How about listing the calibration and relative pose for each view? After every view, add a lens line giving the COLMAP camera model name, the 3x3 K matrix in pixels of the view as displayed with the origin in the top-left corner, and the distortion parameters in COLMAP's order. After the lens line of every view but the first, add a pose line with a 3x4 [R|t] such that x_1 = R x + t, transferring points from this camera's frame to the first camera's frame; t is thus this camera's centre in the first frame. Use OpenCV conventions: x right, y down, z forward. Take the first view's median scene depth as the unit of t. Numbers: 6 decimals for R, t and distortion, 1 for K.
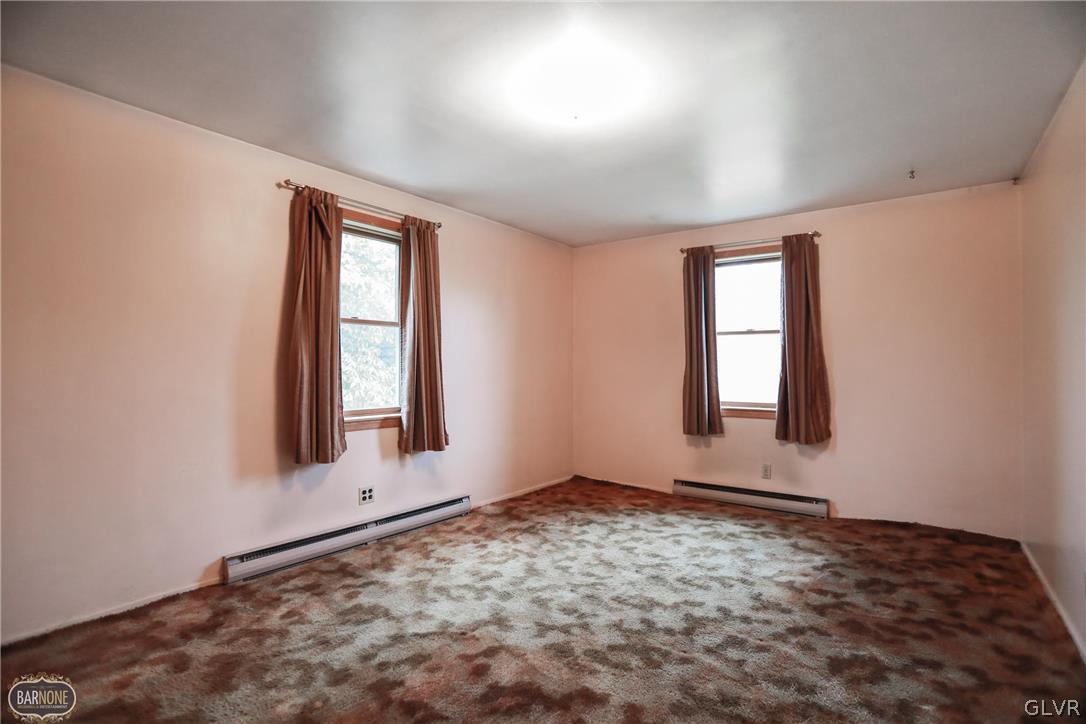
lens RADIAL K [[523.2, 0, 543.0], [0, 523.2, 362.0], [0, 0, 1]] dist [-0.087229, 0.042886]
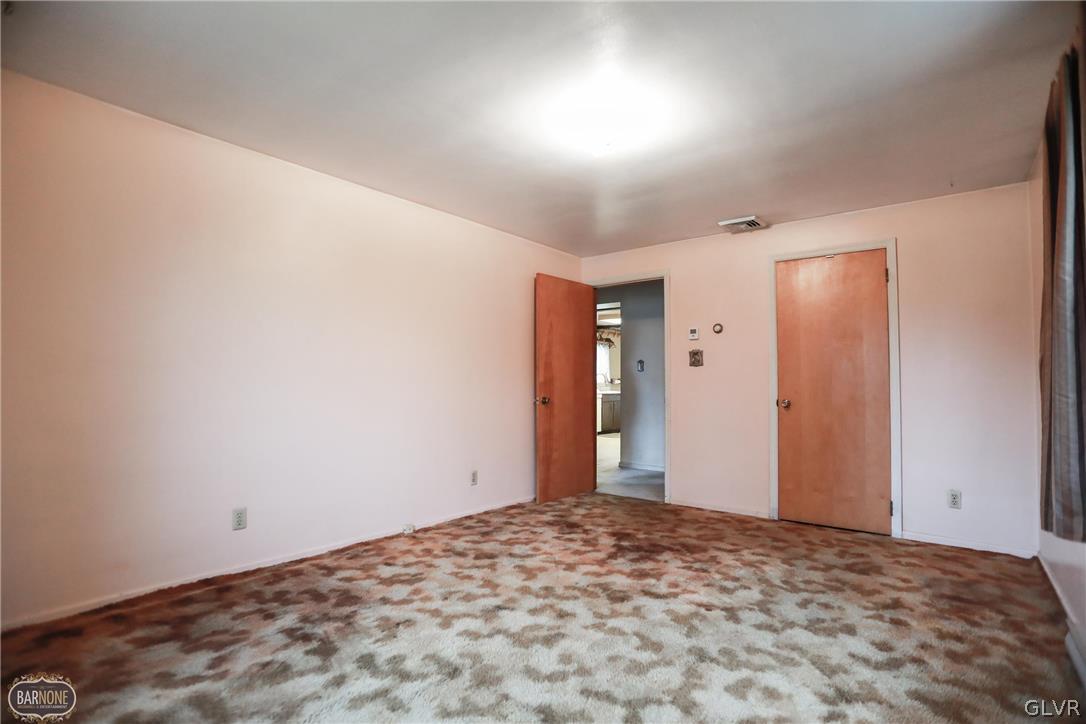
lens RADIAL K [[523.2, 0, 543.0], [0, 523.2, 362.0], [0, 0, 1]] dist [-0.087229, 0.042886]
pose [[-0.998911, -0.007670, 0.046027, 0.143671], [-0.009634, 0.999046, -0.042592, 0.048718], [-0.045657, -0.042989, -0.998032, 2.014158]]
